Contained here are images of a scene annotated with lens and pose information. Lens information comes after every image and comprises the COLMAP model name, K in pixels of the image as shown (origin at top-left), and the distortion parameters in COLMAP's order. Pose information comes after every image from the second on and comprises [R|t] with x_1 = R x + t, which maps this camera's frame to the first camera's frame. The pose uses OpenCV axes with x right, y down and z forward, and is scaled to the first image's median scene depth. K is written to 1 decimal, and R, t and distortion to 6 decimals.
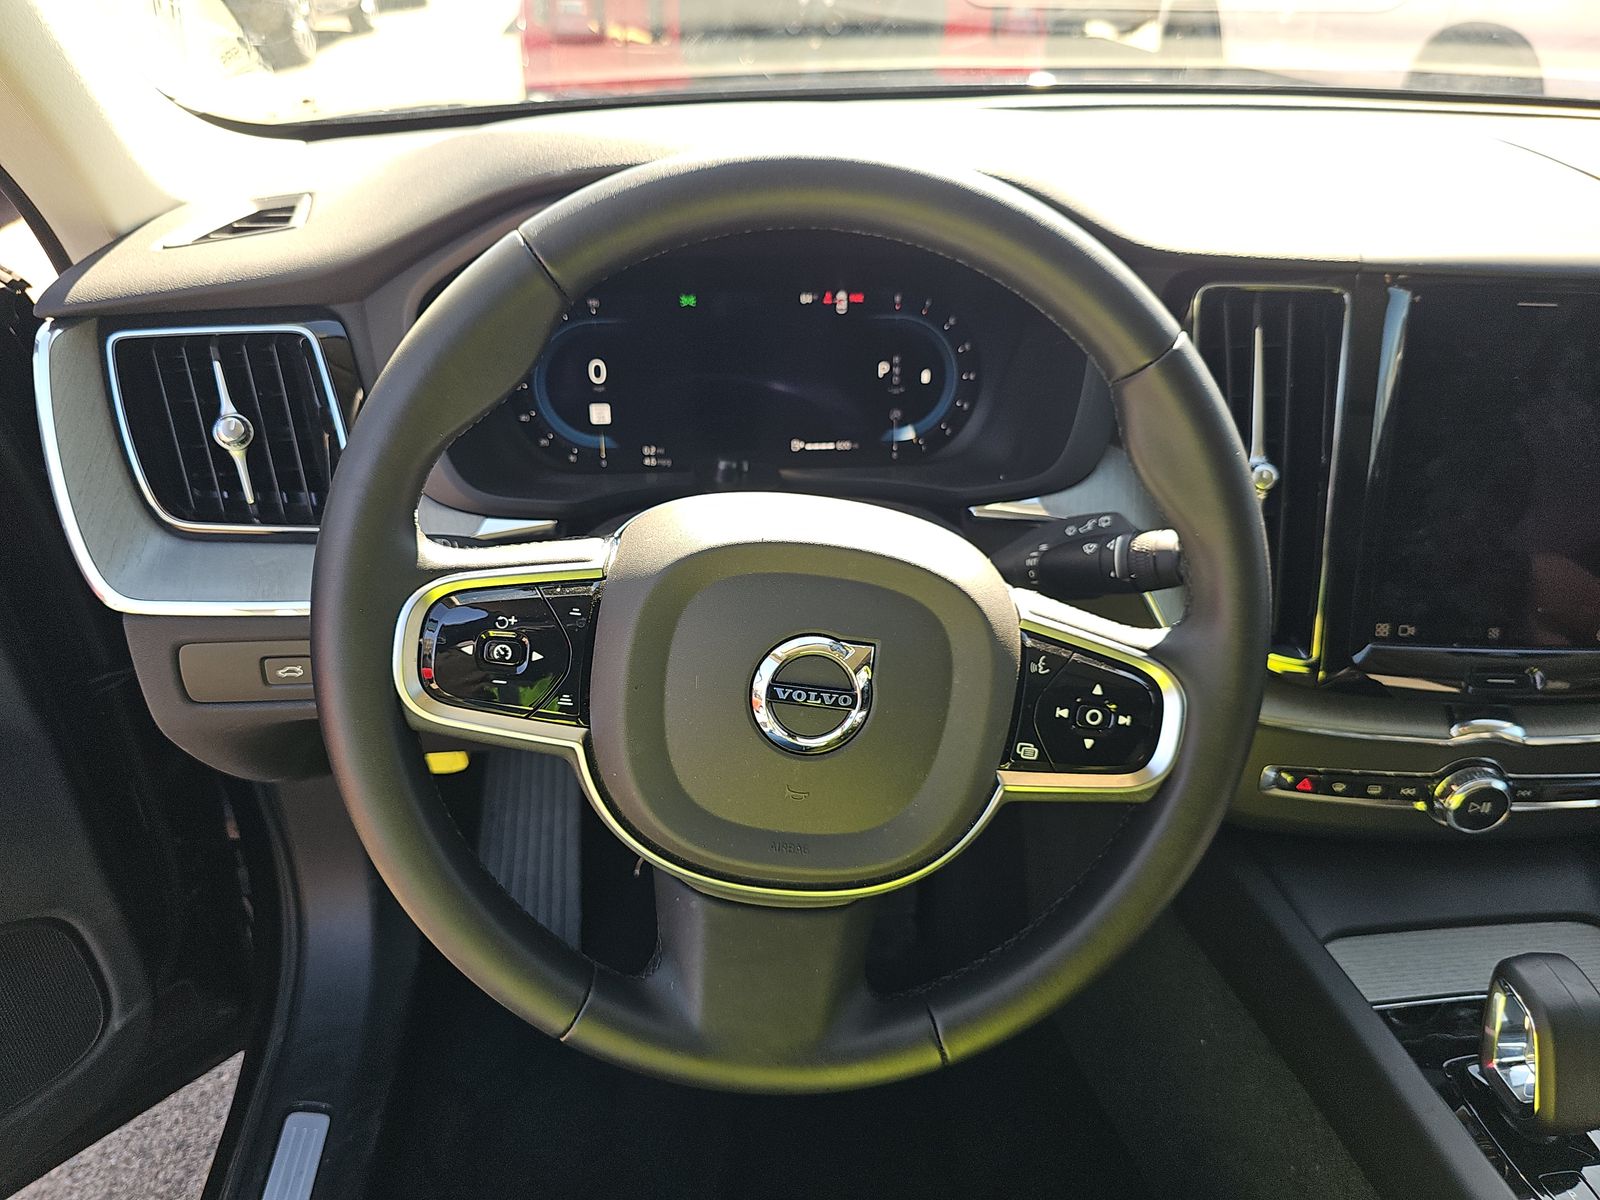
lens RADIAL K [[1046.9, 0, 795.8], [0, 1046.9, 595.2], [0, 0, 1]] dist [0.014613, -0.031524]
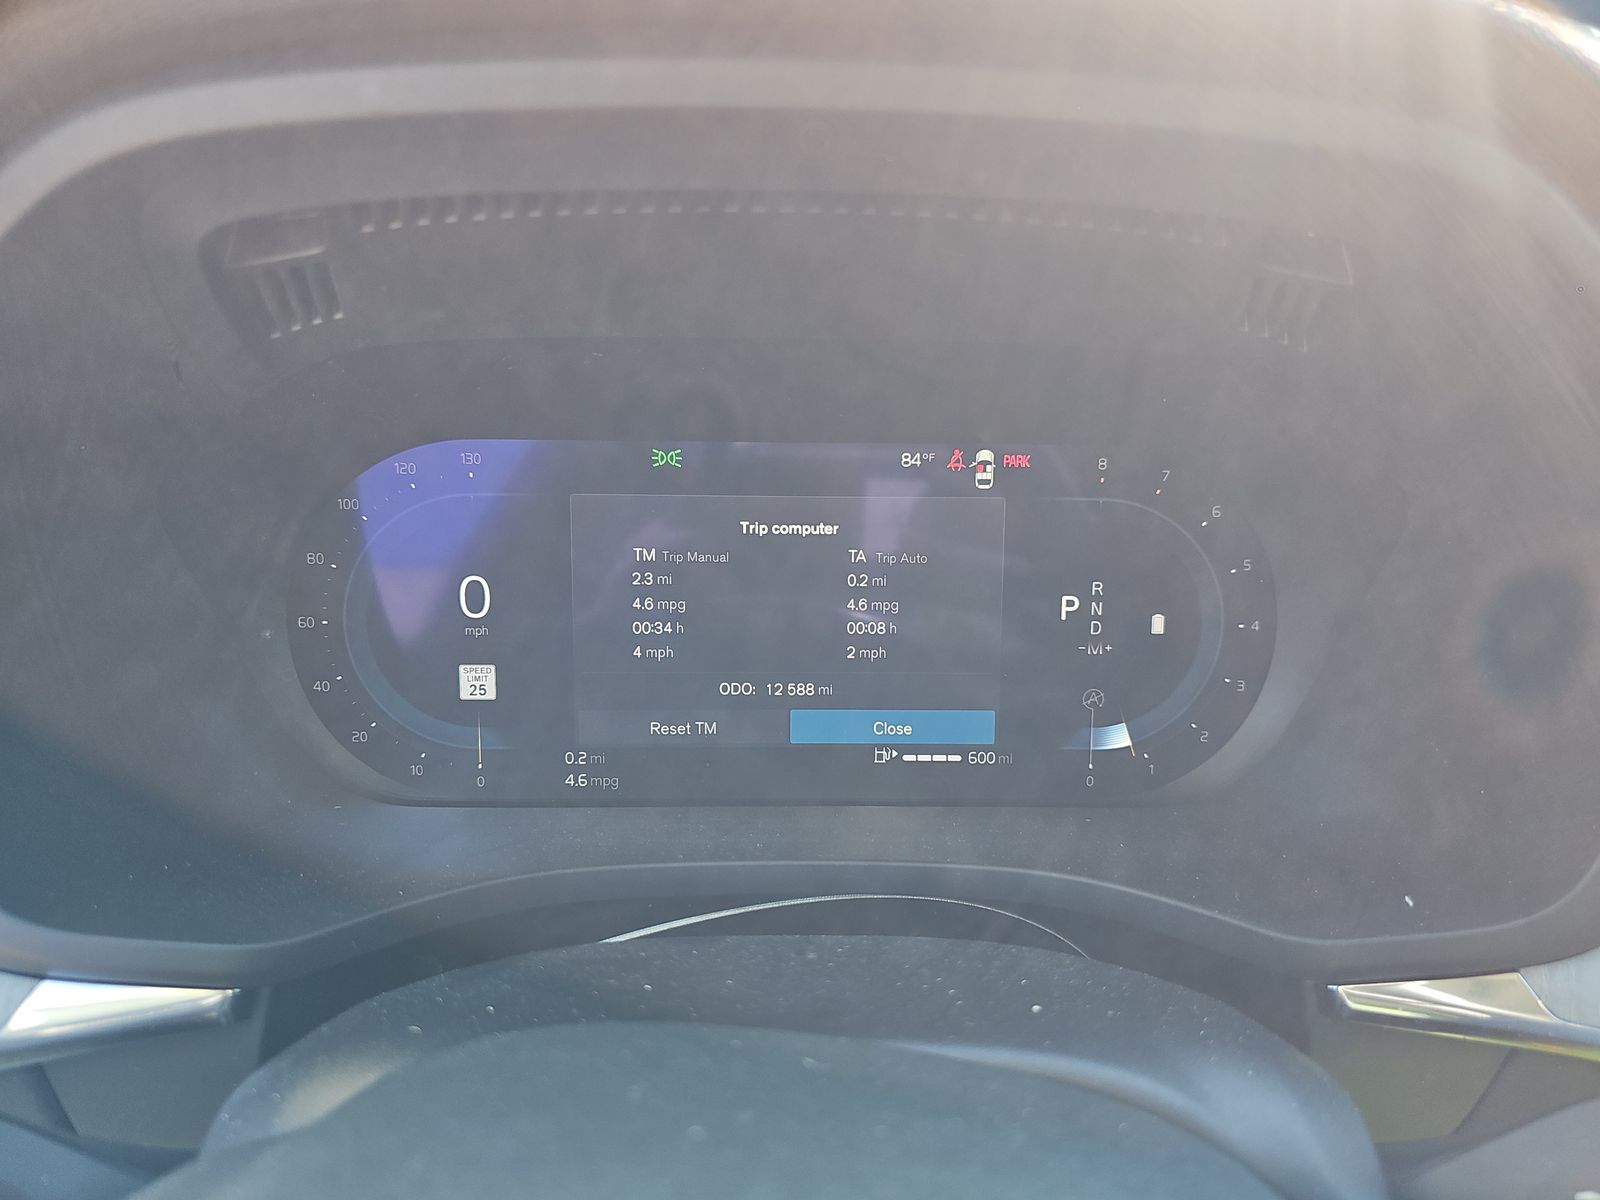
lens RADIAL K [[1046.9, 0, 800.4], [0, 1046.9, 601.4], [0, 0, 1]] dist [0.014613, -0.031524]
pose [[0.994925, 0.026930, -0.096953, 0.009438], [-0.044426, 0.982090, -0.183102, -0.153240], [0.090286, 0.186480, 0.978302, 0.640507]]
